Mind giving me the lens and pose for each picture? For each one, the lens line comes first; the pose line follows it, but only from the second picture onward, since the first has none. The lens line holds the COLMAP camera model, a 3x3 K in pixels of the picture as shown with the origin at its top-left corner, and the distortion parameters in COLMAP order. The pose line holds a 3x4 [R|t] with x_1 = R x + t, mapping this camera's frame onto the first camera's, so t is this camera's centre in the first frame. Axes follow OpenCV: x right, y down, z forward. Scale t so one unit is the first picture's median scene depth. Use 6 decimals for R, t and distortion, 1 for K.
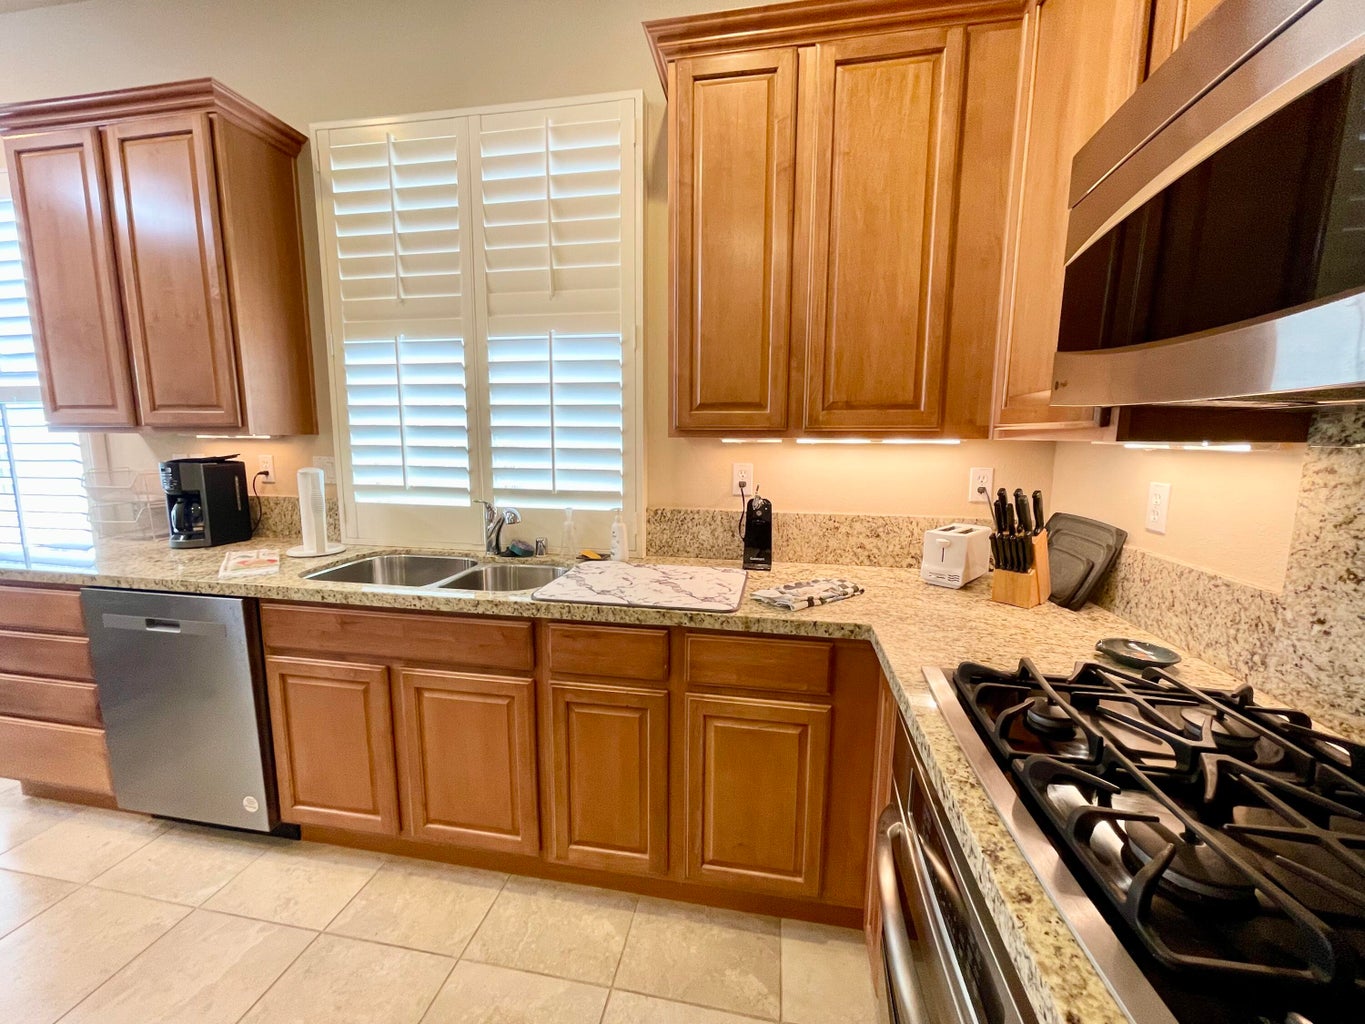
lens RADIAL K [[553.8, 0, 675.8], [0, 553.8, 513.6], [0, 0, 1]] dist [-0.003433, 0.001140]
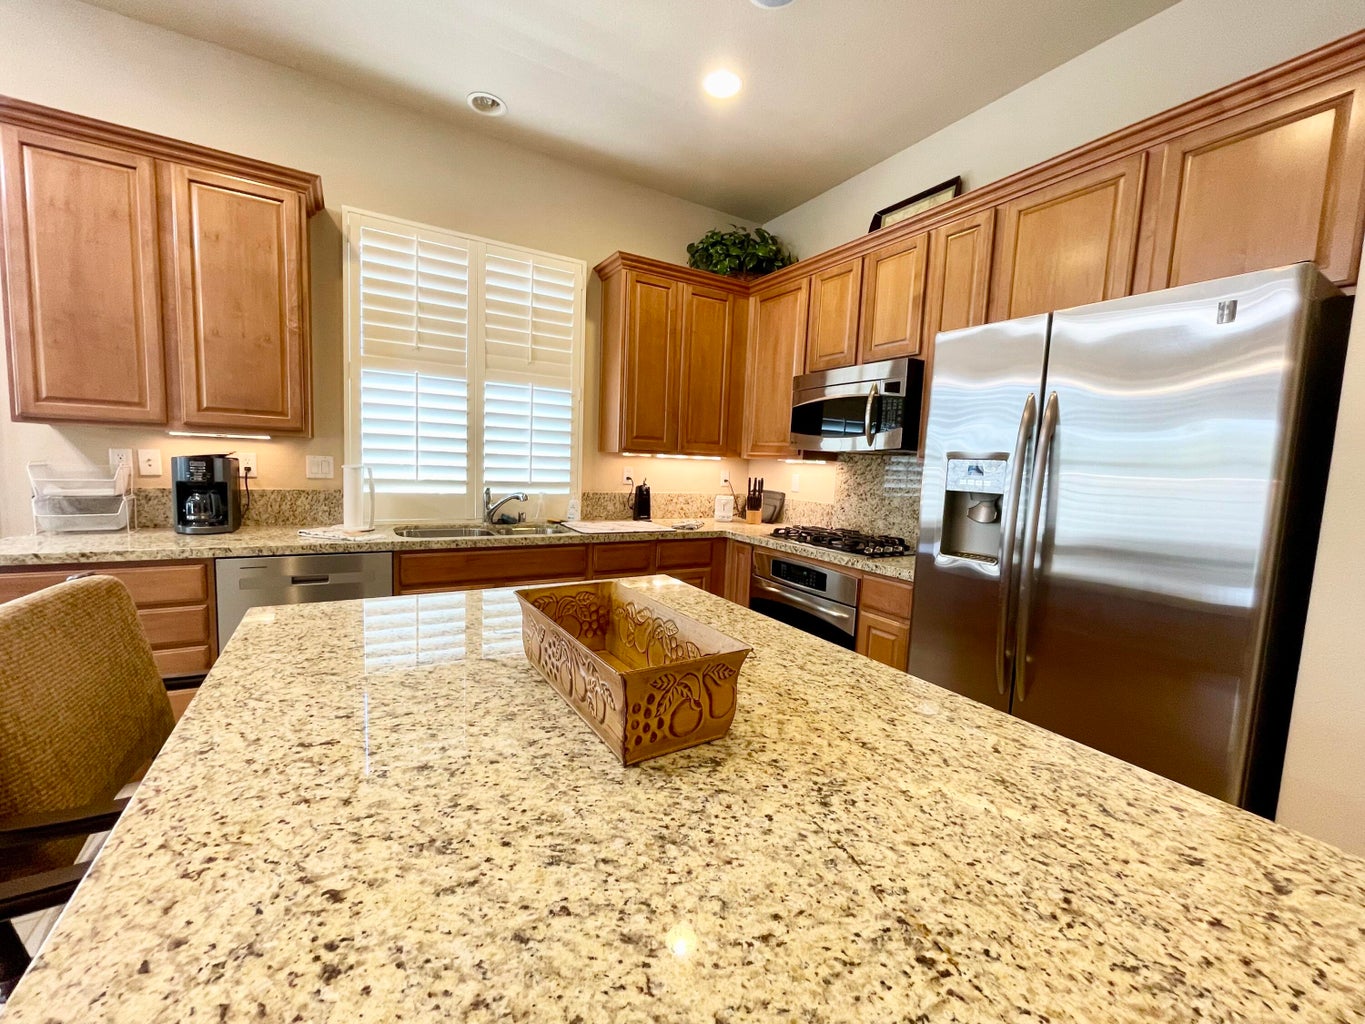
lens RADIAL K [[553.8, 0, 677.5], [0, 553.8, 513.7], [0, 0, 1]] dist [-0.003433, 0.001140]
pose [[0.753839, -0.037631, 0.655980, -0.982495], [0.054368, 0.998507, -0.005198, 0.085346], [-0.654806, 0.039583, 0.754760, -0.505548]]
